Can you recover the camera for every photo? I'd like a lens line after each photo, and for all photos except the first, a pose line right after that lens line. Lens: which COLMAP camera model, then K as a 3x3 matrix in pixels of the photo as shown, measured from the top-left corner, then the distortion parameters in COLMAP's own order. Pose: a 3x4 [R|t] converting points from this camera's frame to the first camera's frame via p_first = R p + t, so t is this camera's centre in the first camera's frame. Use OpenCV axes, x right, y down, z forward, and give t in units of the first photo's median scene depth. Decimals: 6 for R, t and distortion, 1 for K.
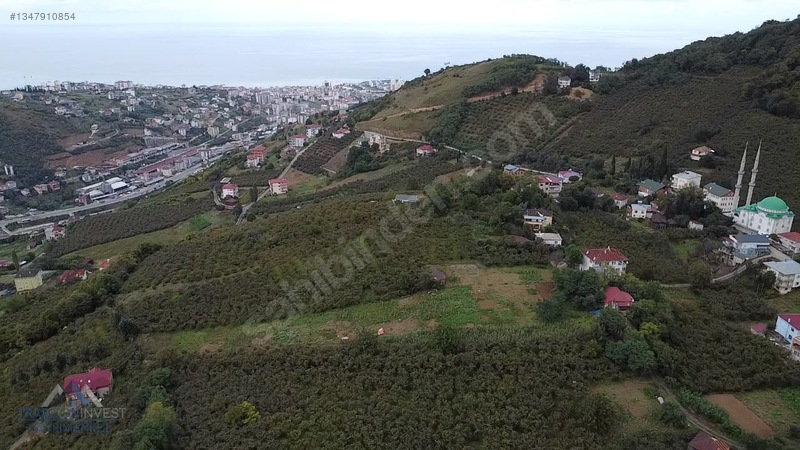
lens RADIAL K [[573.9, 0, 400.8], [0, 573.9, 222.2], [0, 0, 1]] dist [-0.031047, -0.004244]
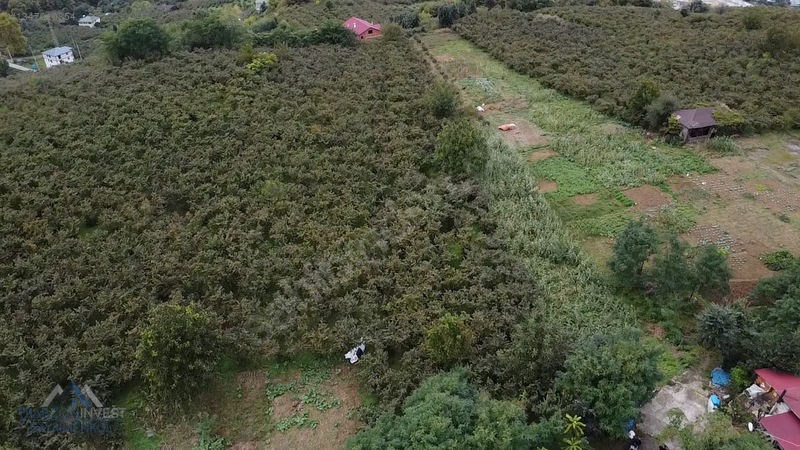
lens RADIAL K [[573.9, 0, 397.9], [0, 573.9, 229.1], [0, 0, 1]] dist [-0.031047, -0.004244]
pose [[0.179807, 0.583906, -0.791658, 0.154426], [-0.336785, 0.792680, 0.508167, 0.005495], [0.924254, 0.175247, 0.339180, 0.241855]]
